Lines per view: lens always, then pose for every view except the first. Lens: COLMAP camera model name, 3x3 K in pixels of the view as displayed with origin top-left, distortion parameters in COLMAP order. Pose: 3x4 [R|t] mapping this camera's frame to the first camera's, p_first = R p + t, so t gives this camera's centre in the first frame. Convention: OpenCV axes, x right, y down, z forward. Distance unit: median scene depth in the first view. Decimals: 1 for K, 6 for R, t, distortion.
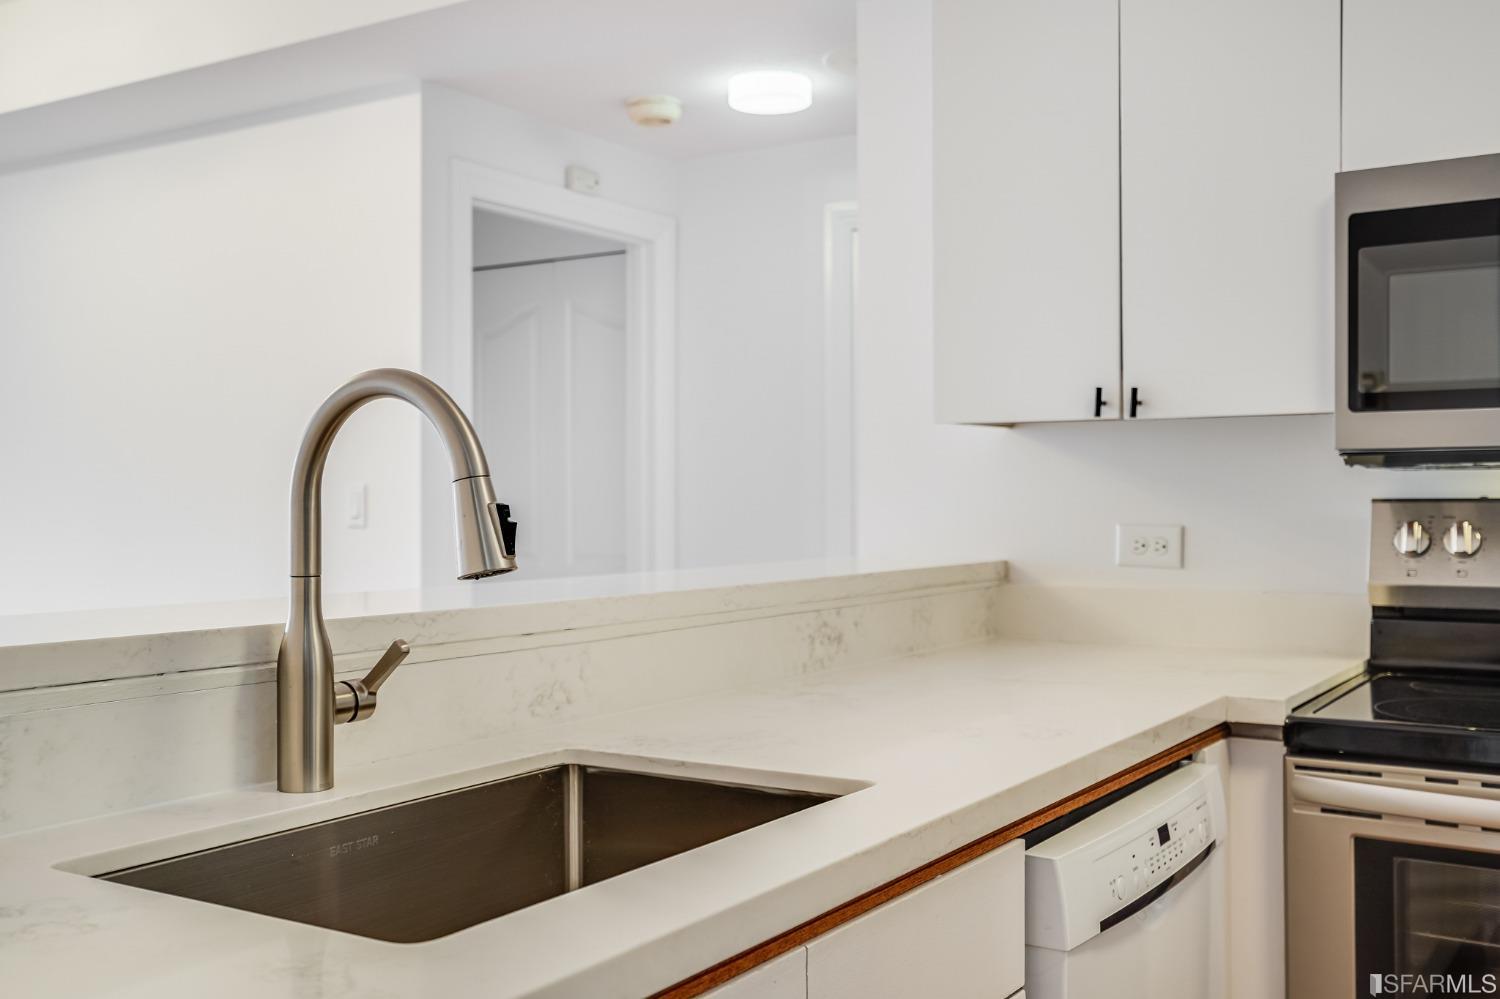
lens RADIAL K [[1526.1, 0, 722.0], [0, 1526.1, 504.1], [0, 0, 1]] dist [-0.006184, 0.010476]
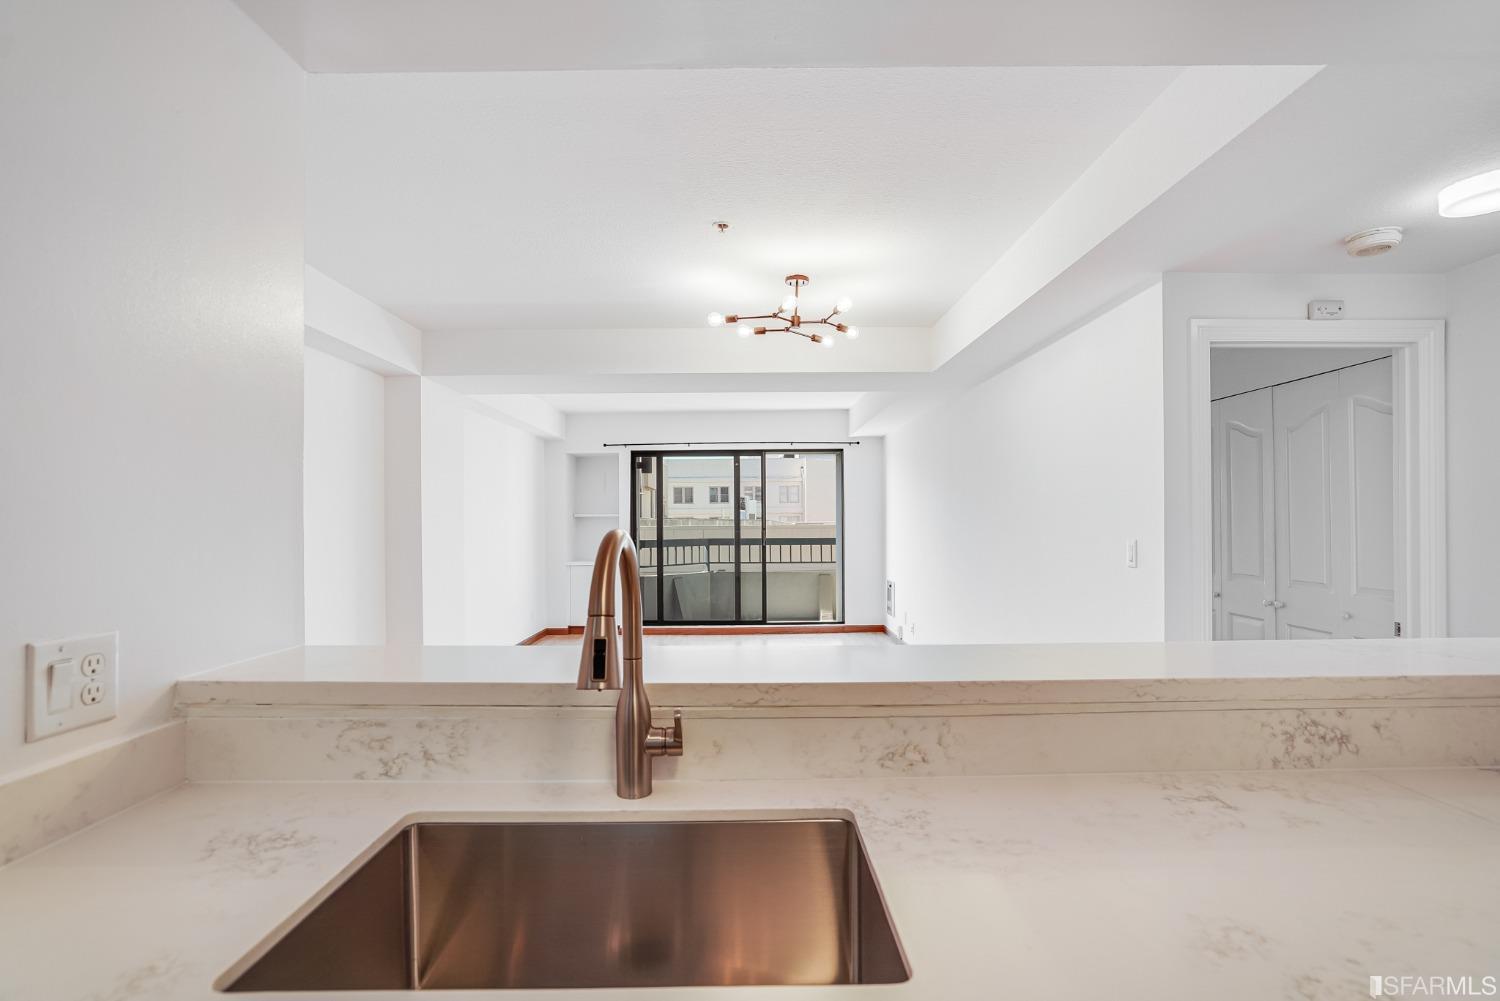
lens RADIAL K [[720.4, 0, 751.8], [0, 720.4, 519.0], [0, 0, 1]] dist [-0.039063, 0.019942]
pose [[0.553243, -0.003264, -0.833014, 0.293744], [0.005310, 0.999986, -0.000392, -0.067778], [0.833003, -0.004206, 0.553252, 0.503455]]
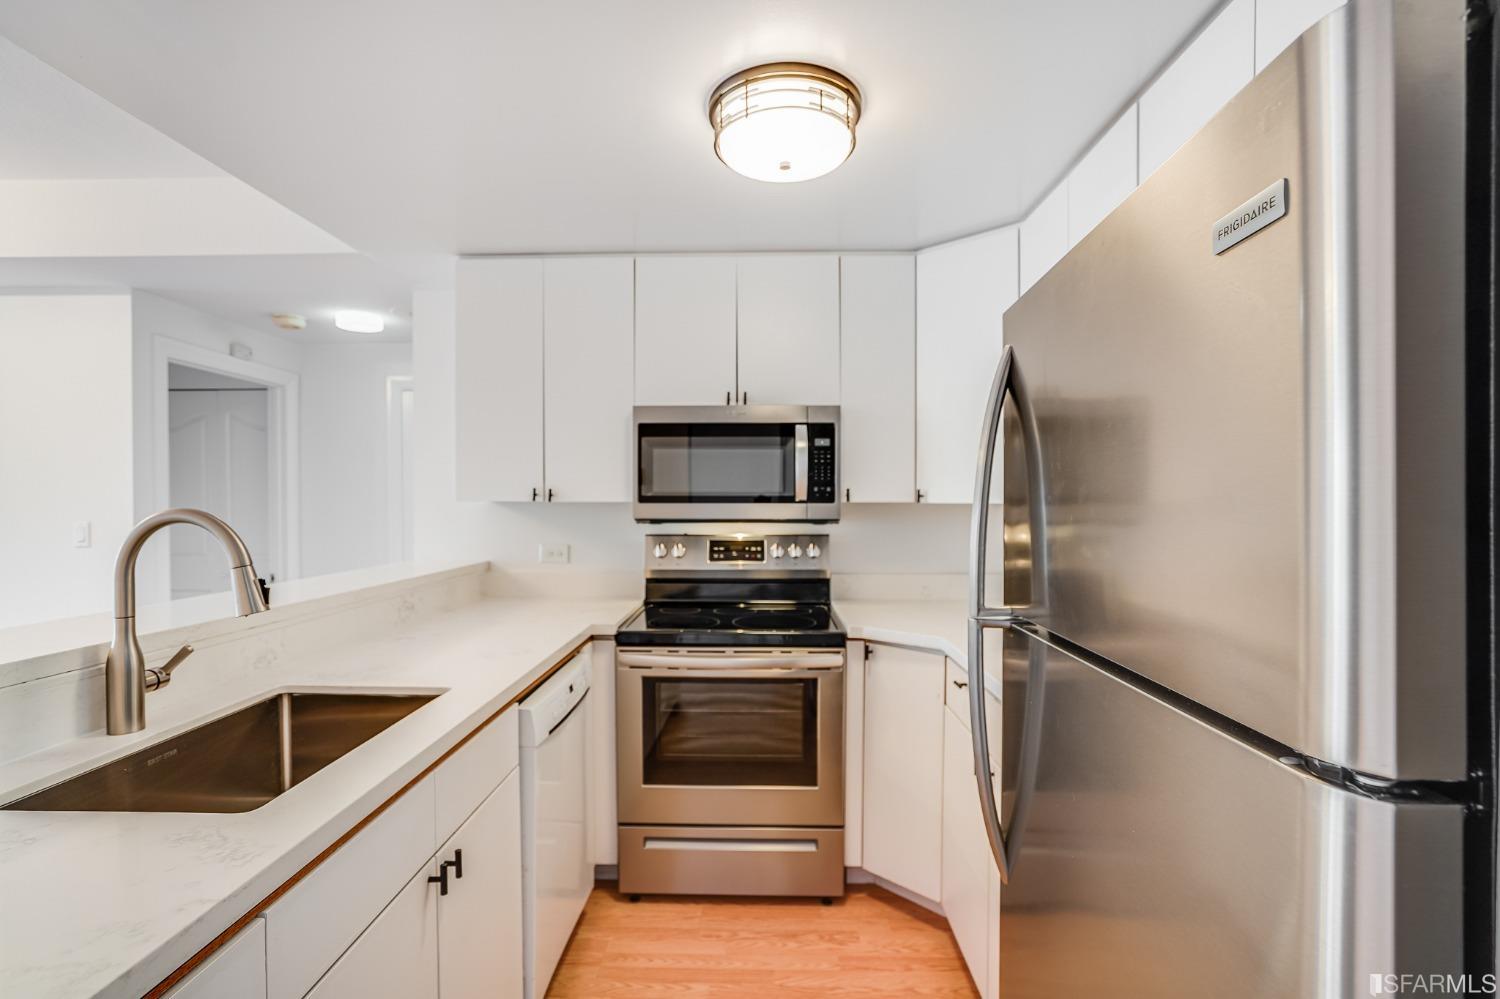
lens RADIAL K [[720.4, 0, 751.8], [0, 720.4, 518.0], [0, 0, 1]] dist [-0.039063, 0.019942]
pose [[0.844139, -0.007599, 0.536071, -0.065255], [-0.004141, 0.999777, 0.020693, -0.067689], [-0.536109, -0.019687, 0.843919, -0.093365]]
